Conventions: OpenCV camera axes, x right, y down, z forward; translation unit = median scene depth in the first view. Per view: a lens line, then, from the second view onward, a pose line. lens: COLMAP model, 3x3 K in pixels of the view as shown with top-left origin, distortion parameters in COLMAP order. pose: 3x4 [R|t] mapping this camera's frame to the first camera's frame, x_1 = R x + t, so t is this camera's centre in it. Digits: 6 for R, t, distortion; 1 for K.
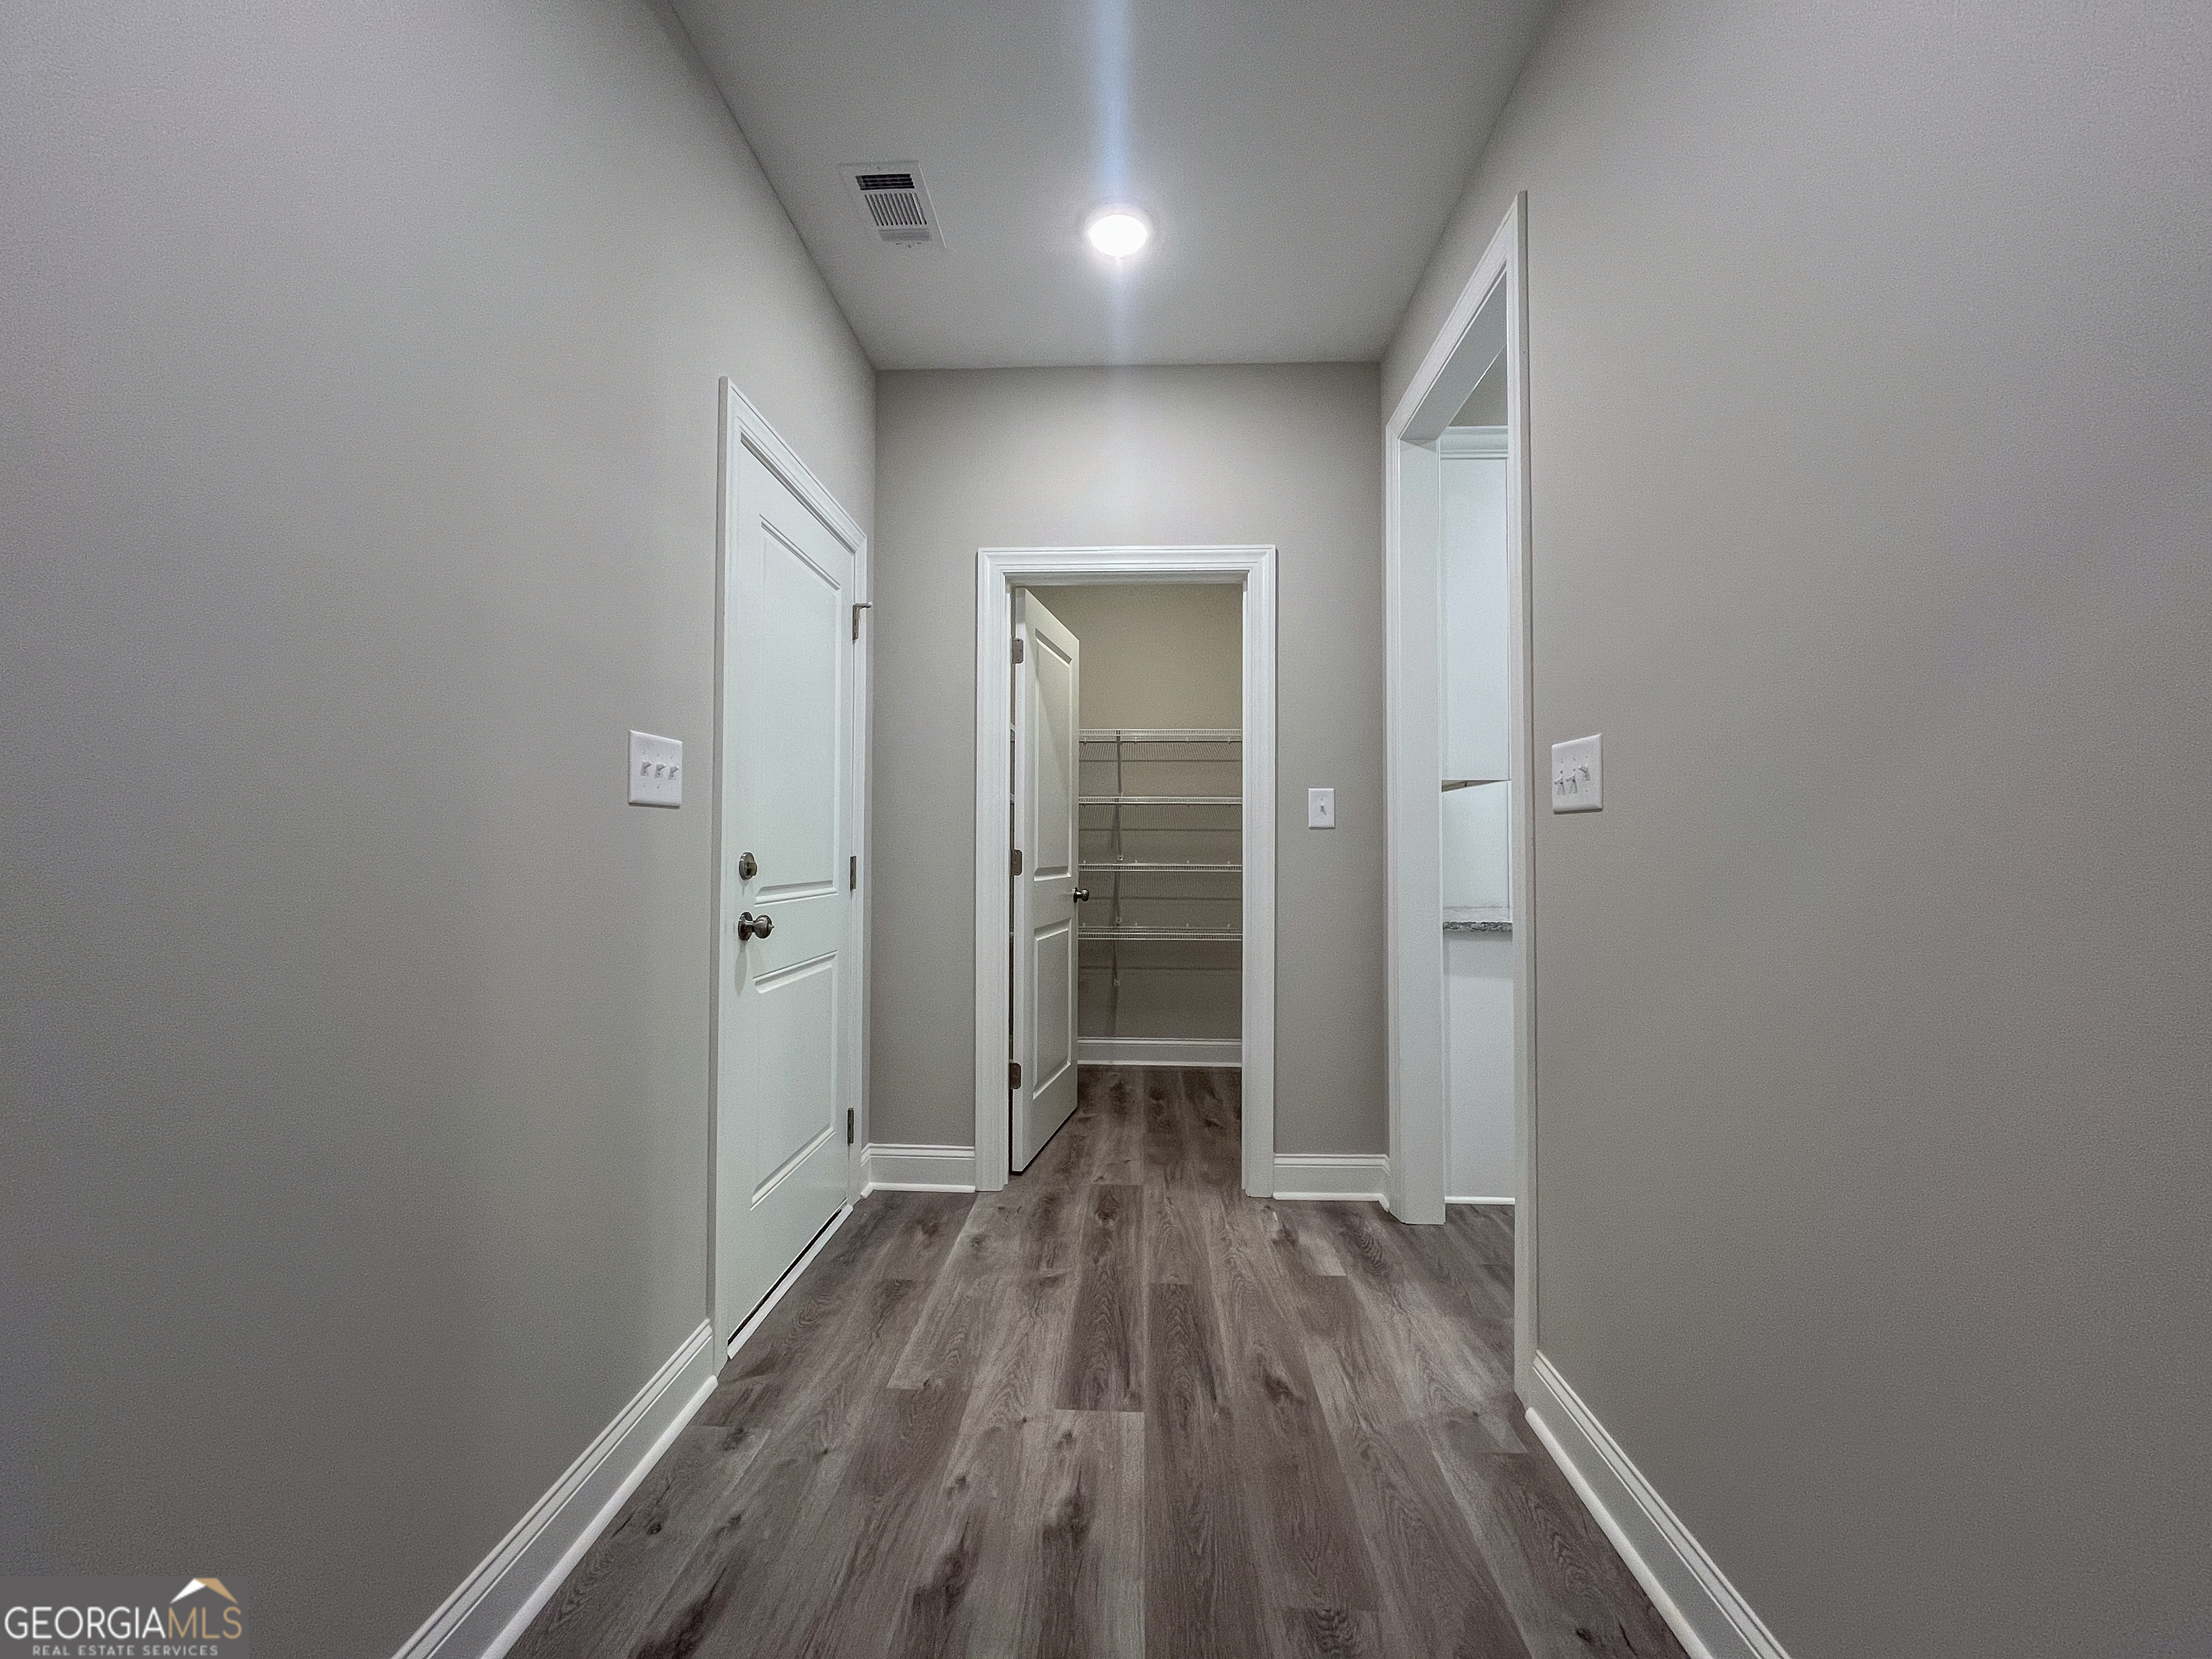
lens RADIAL K [[888.8, 0, 1099.6], [0, 888.8, 825.6], [0, 0, 1]] dist [-0.002819, 0.000372]
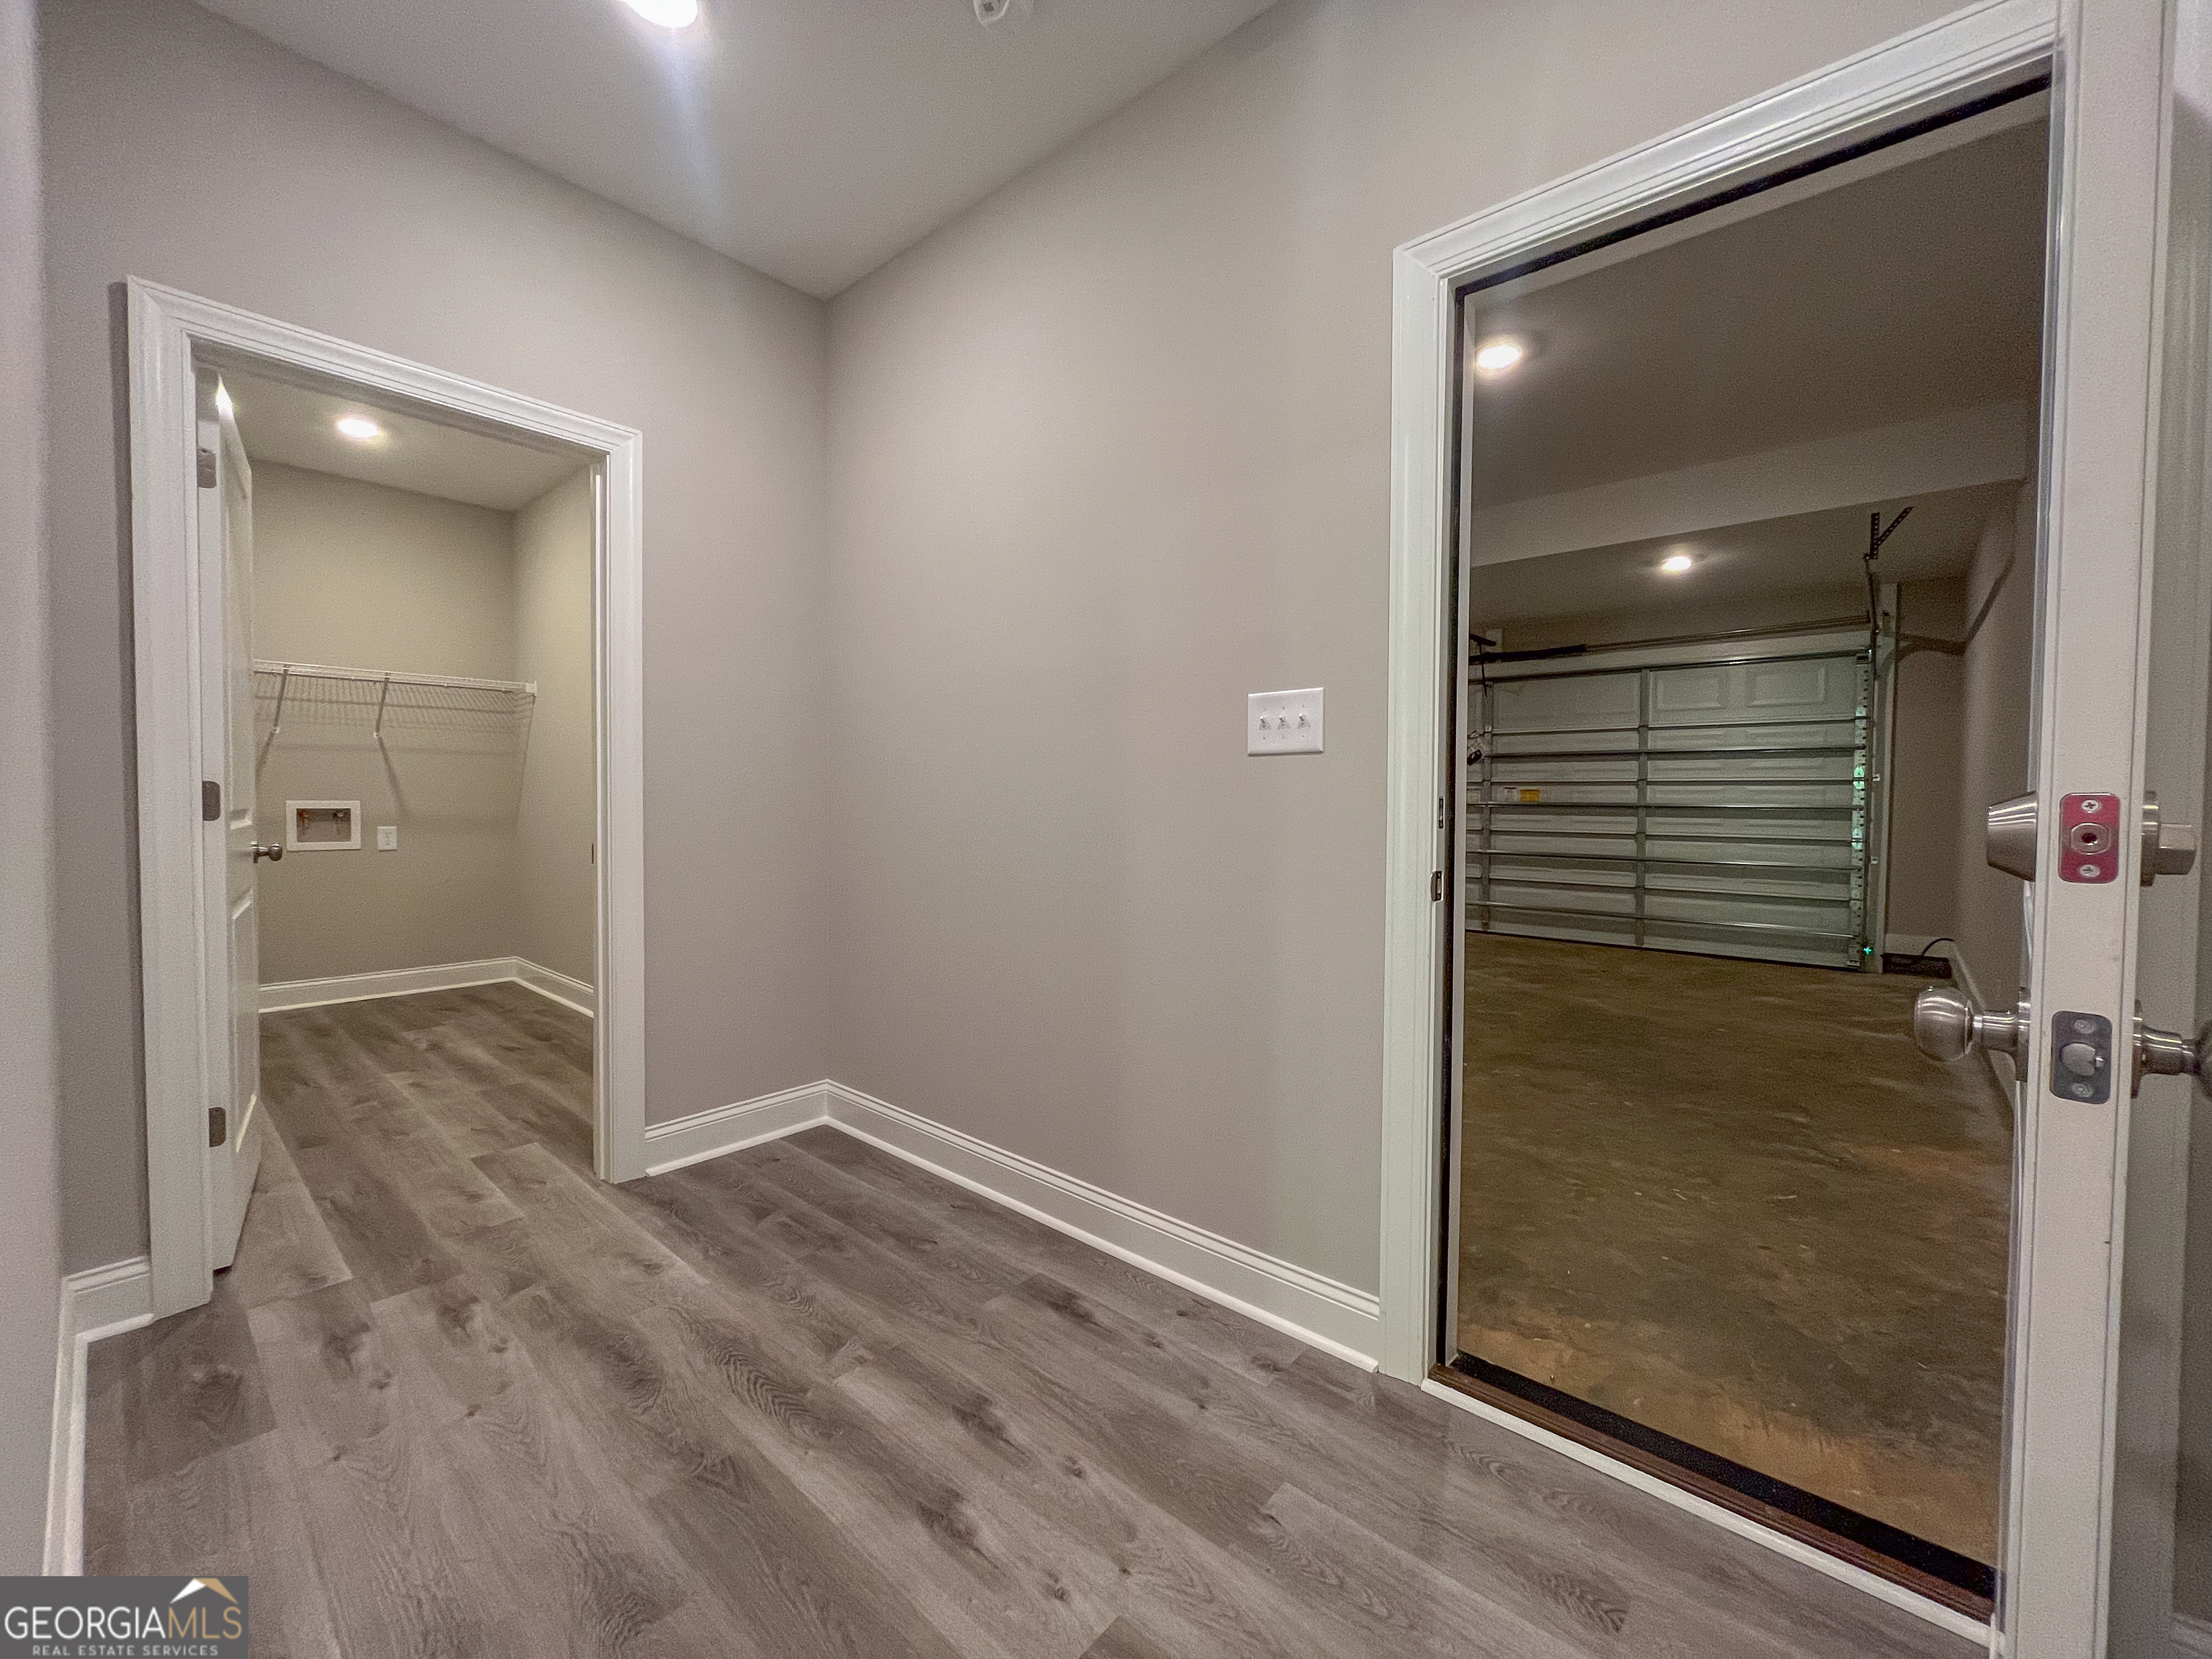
lens RADIAL K [[899.2, 0, 1101.3], [0, 899.2, 825.5], [0, 0, 1]] dist [0.000562, -0.000732]
pose [[-0.633142, 0.014204, -0.773905, 0.529317], [0.015637, 0.999862, 0.005558, 0.059316], [0.773877, -0.008583, -0.633277, 1.576468]]
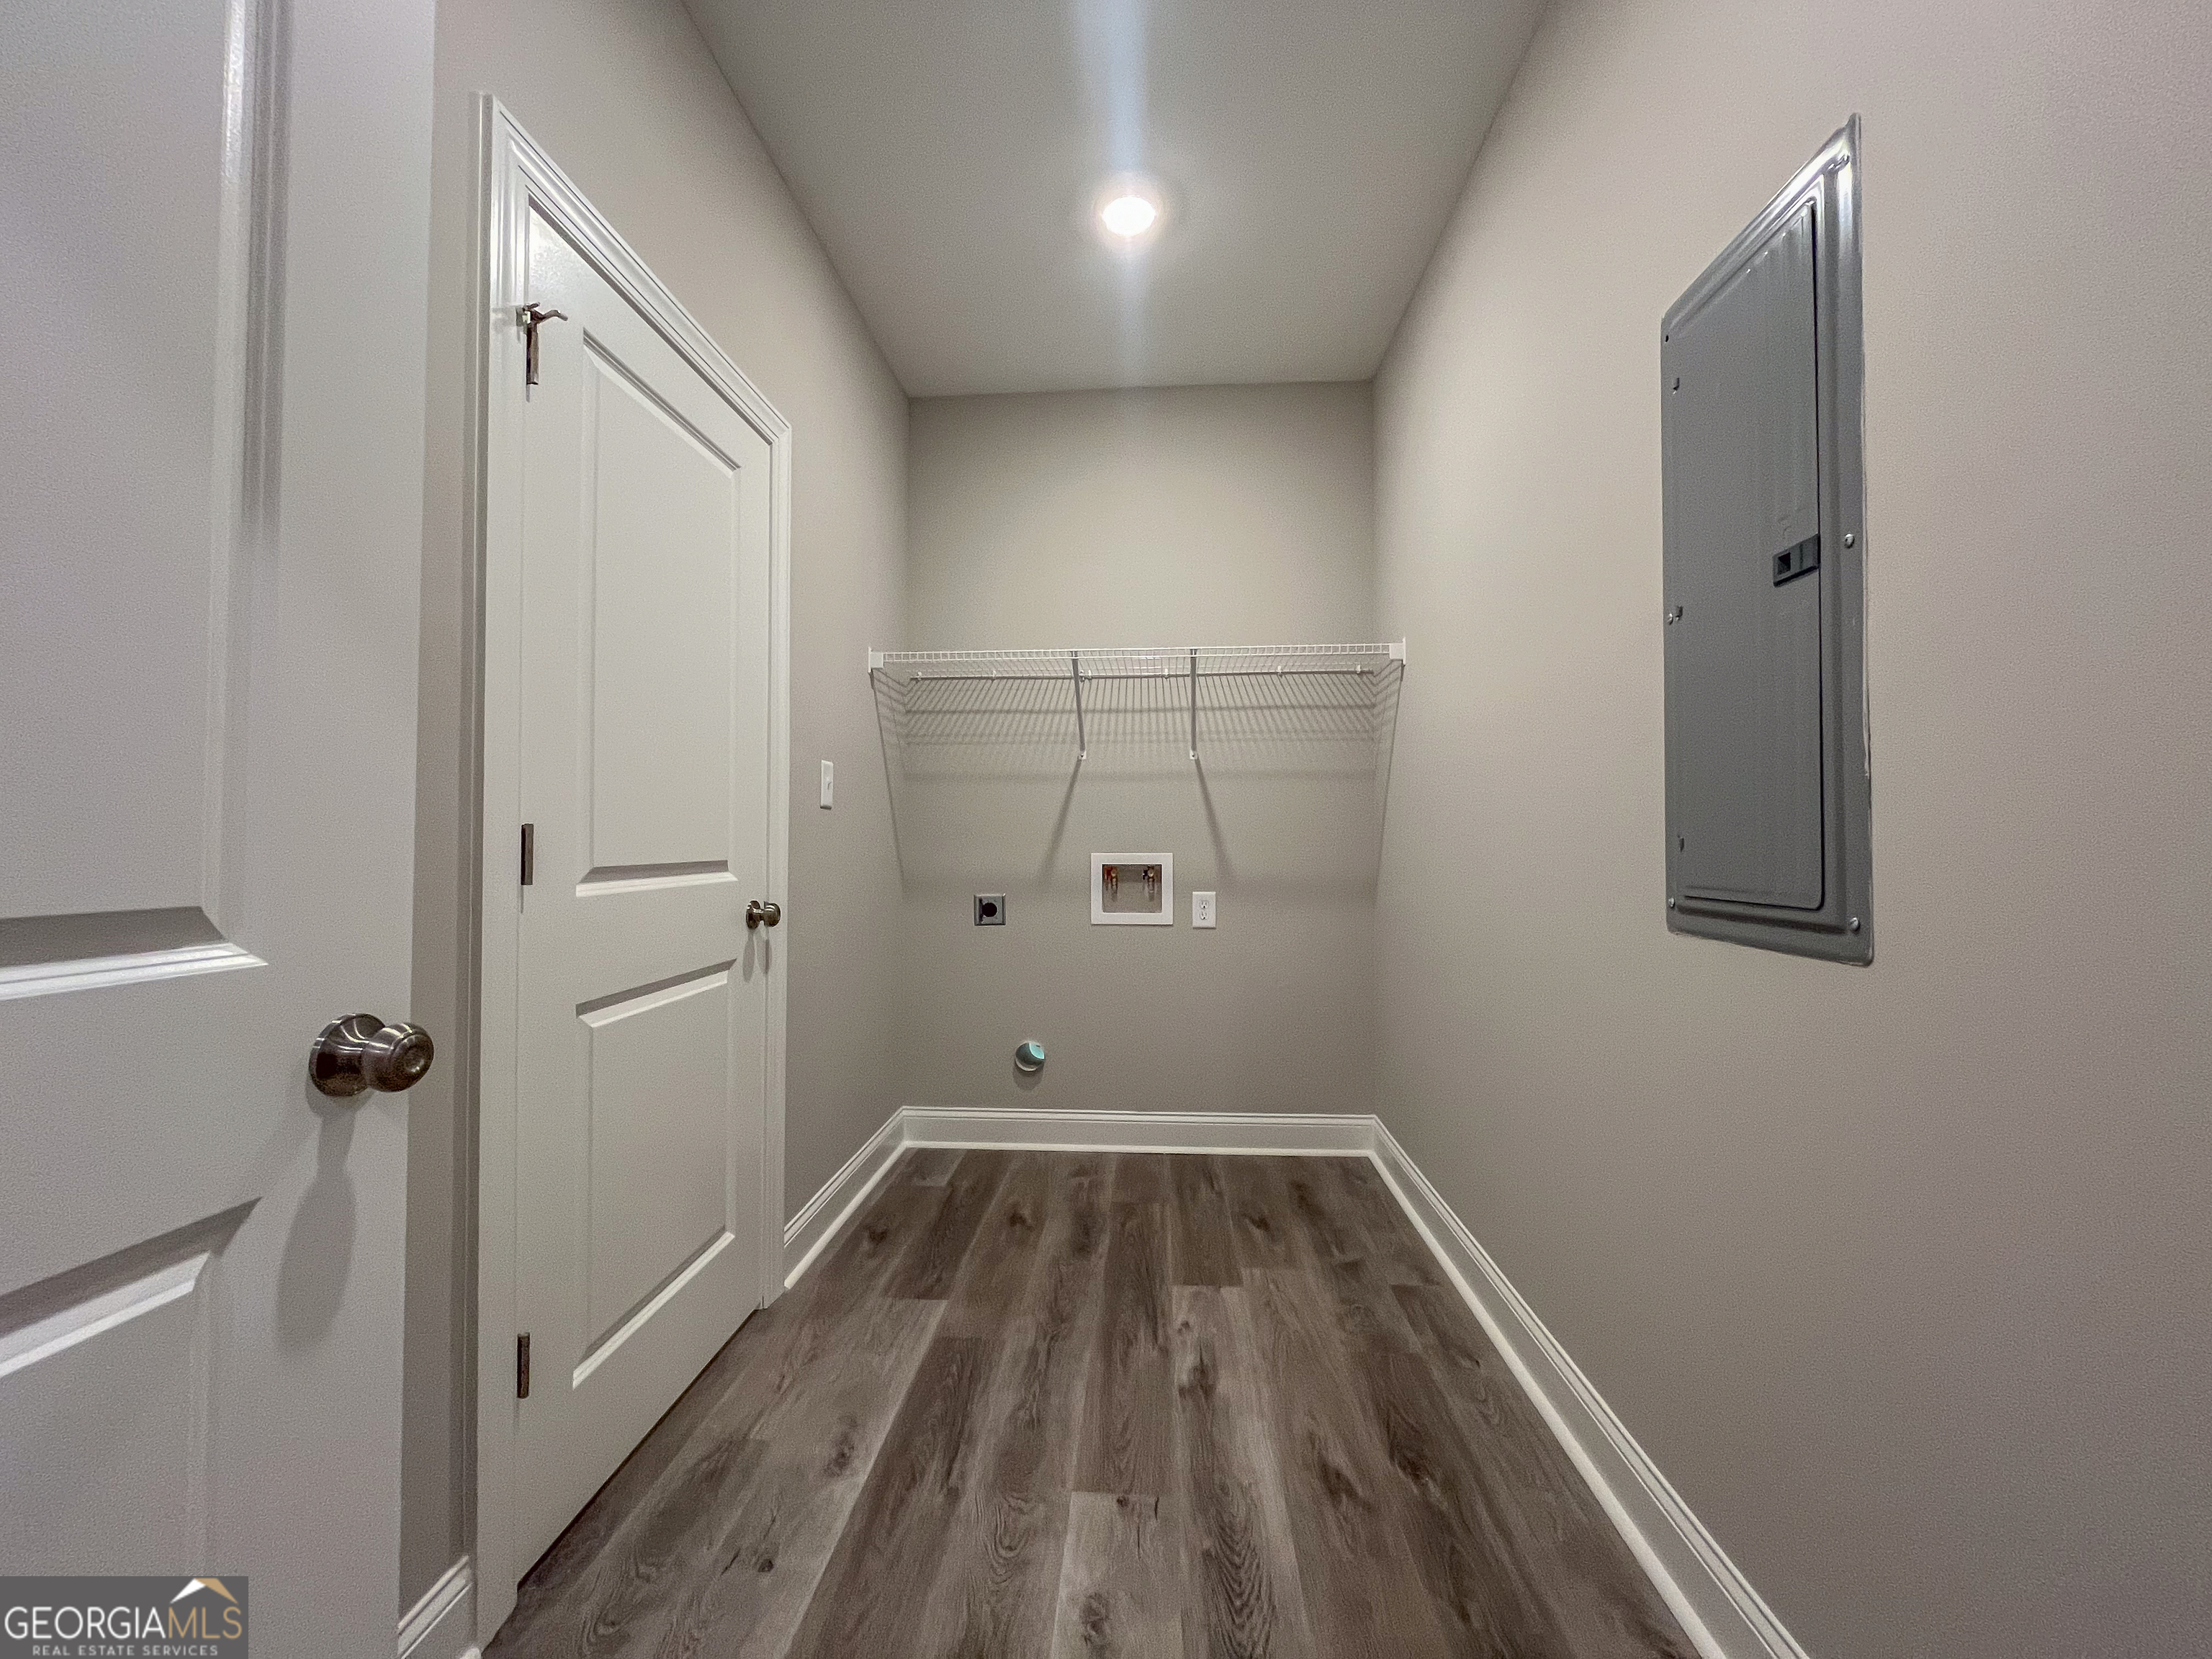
lens RADIAL K [[888.8, 0, 1099.6], [0, 888.8, 825.6], [0, 0, 1]] dist [-0.002819, 0.000372]
pose [[-0.999619, -0.002245, 0.027520, 0.419223], [-0.003467, 0.999006, -0.044447, 0.046324], [-0.027393, -0.044526, -0.998633, 1.269491]]
